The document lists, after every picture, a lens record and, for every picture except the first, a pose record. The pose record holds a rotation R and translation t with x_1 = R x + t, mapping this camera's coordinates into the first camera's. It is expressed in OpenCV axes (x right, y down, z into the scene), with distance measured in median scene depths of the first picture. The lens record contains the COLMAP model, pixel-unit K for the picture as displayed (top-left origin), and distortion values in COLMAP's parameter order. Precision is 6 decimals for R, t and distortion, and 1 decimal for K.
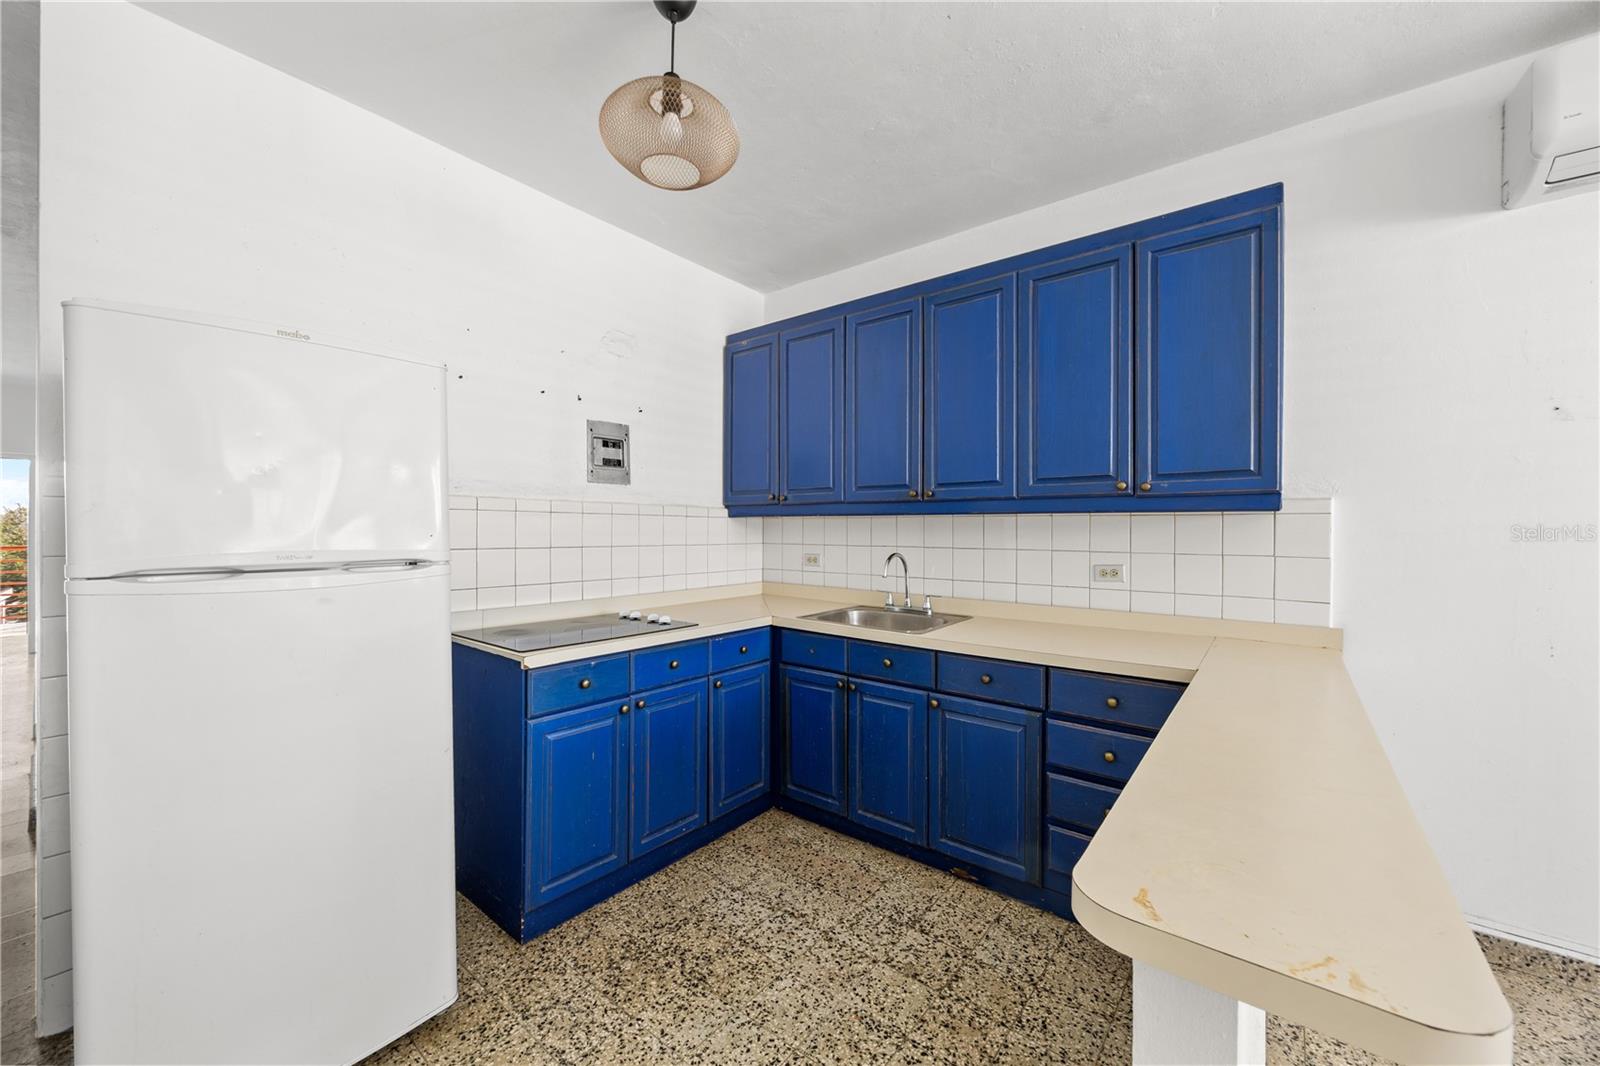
lens RADIAL K [[603.2, 0, 788.8], [0, 603.2, 527.5], [0, 0, 1]] dist [-0.001809, -0.000064]
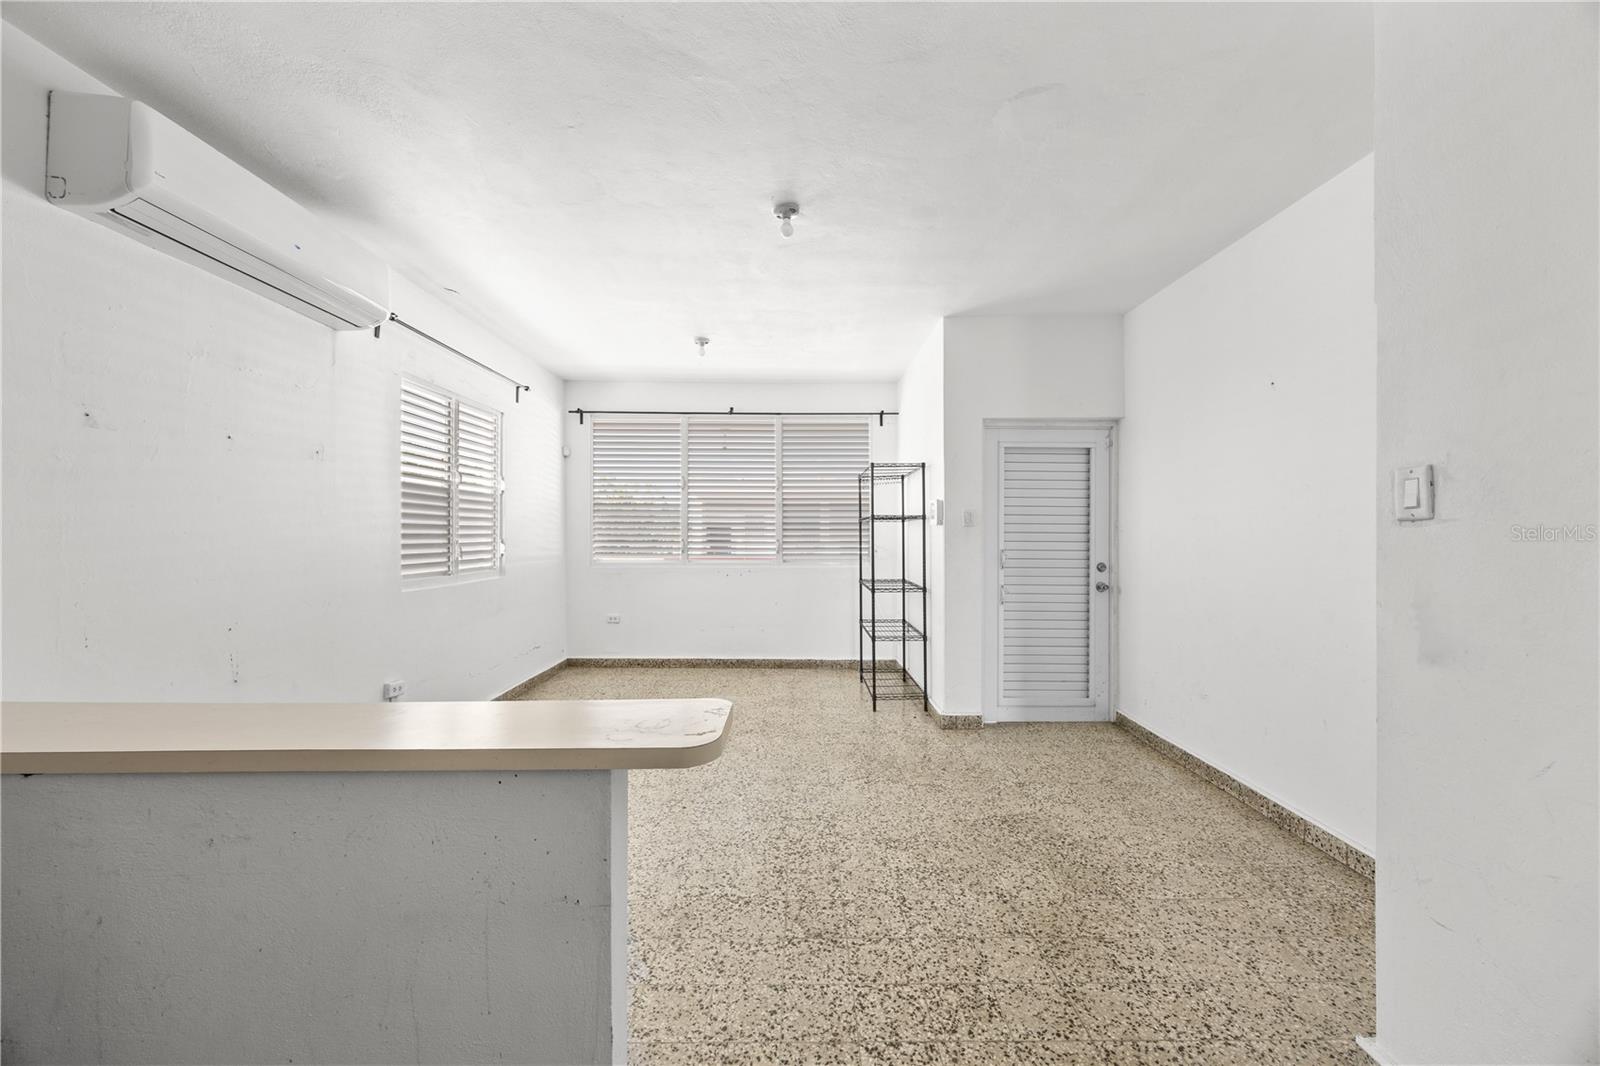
lens RADIAL K [[603.2, 0, 788.8], [0, 603.2, 527.5], [0, 0, 1]] dist [-0.001809, -0.000064]
pose [[-0.638987, 0.012003, 0.769124, -0.173857], [0.010596, 0.999921, -0.006802, 0.011963], [-0.769145, 0.003804, -0.639063, 0.376107]]
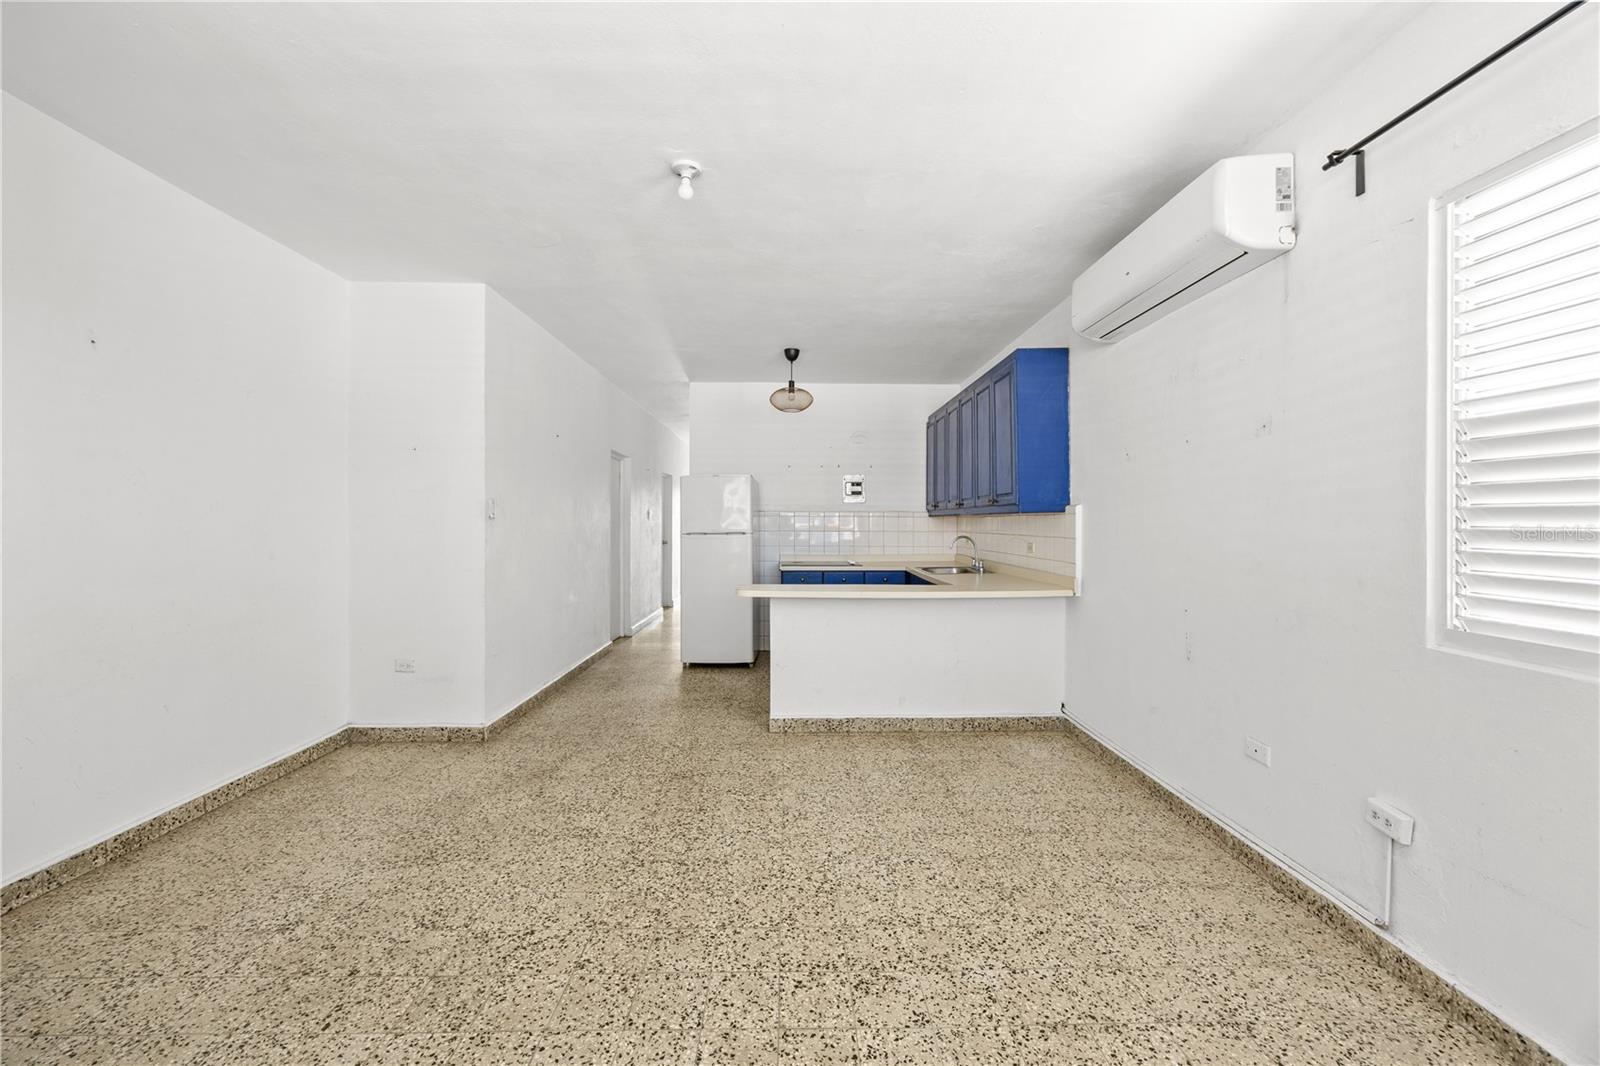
lens RADIAL K [[603.2, 0, 788.8], [0, 603.2, 527.5], [0, 0, 1]] dist [-0.001809, -0.000064]
pose [[0.654285, 0.013404, -0.756129, 1.192383], [-0.012962, 0.999895, 0.006509, 0.010178], [0.756137, 0.005543, 0.654390, -0.597933]]
